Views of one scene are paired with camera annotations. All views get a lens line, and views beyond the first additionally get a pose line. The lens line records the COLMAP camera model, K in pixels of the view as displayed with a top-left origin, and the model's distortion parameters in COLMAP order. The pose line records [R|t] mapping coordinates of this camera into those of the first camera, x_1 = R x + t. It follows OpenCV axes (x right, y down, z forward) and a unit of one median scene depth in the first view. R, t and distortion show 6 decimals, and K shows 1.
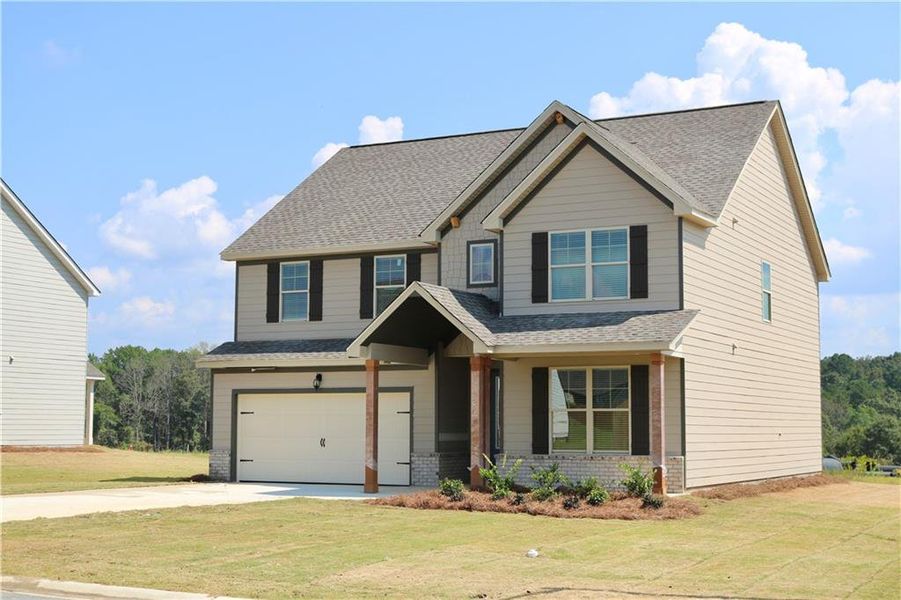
lens RADIAL K [[1360.9, 0, 450.5], [0, 1360.9, 300.0], [0, 0, 1]] dist [-0.028348, -0.003803]
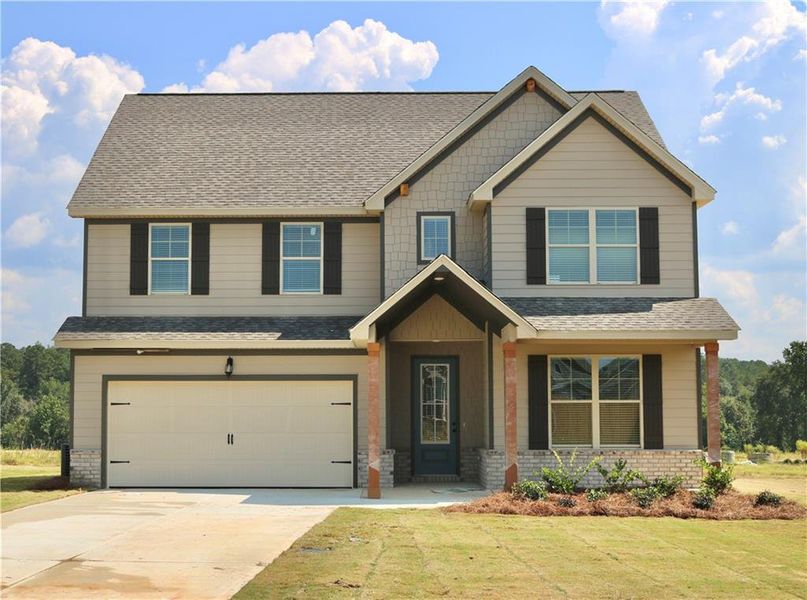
lens RADIAL K [[1330.2, 0, 403.5], [0, 1330.2, 300.0], [0, 0, 1]] dist [-0.027582, -0.040073]
pose [[0.892102, 0.035640, 0.450427, -0.396909], [-0.038883, 0.999242, -0.002055, 0.017011], [-0.450158, -0.015681, 0.892811, 0.229915]]
